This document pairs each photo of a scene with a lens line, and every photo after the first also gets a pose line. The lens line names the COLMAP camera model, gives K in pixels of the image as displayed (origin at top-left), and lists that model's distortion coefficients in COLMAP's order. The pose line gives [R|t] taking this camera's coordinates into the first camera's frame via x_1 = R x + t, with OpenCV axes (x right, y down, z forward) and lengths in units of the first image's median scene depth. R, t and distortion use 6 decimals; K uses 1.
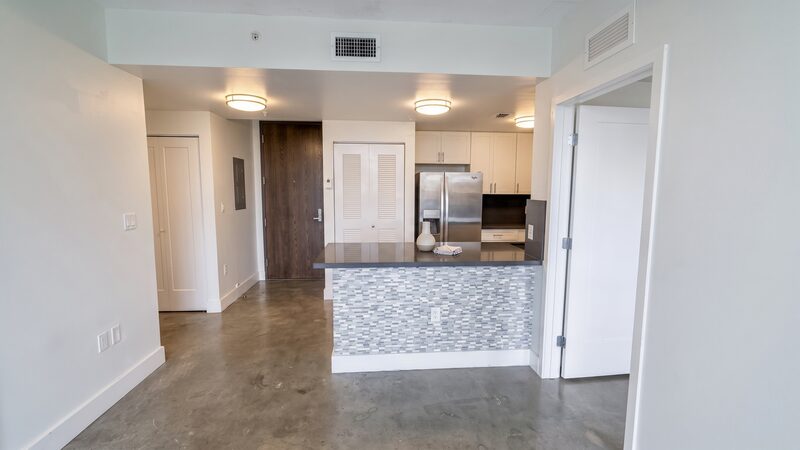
lens RADIAL K [[341.3, 0, 397.3], [0, 341.3, 221.0], [0, 0, 1]] dist [-0.017479, -0.000070]
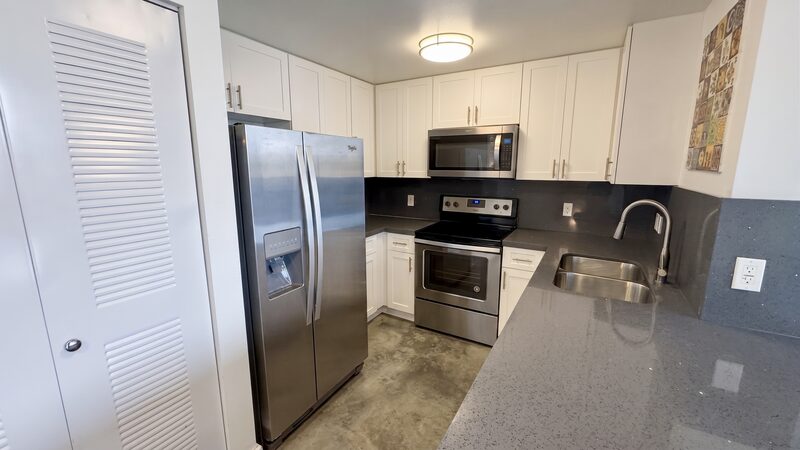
lens RADIAL K [[318.3, 0, 398.0], [0, 318.3, 222.2], [0, 0, 1]] dist [-0.001206, 0.000353]
pose [[0.585302, -0.149468, 0.796920, -0.103681], [0.087382, 0.988766, 0.121272, -0.074067], [-0.806093, -0.001344, 0.591787, 0.710585]]
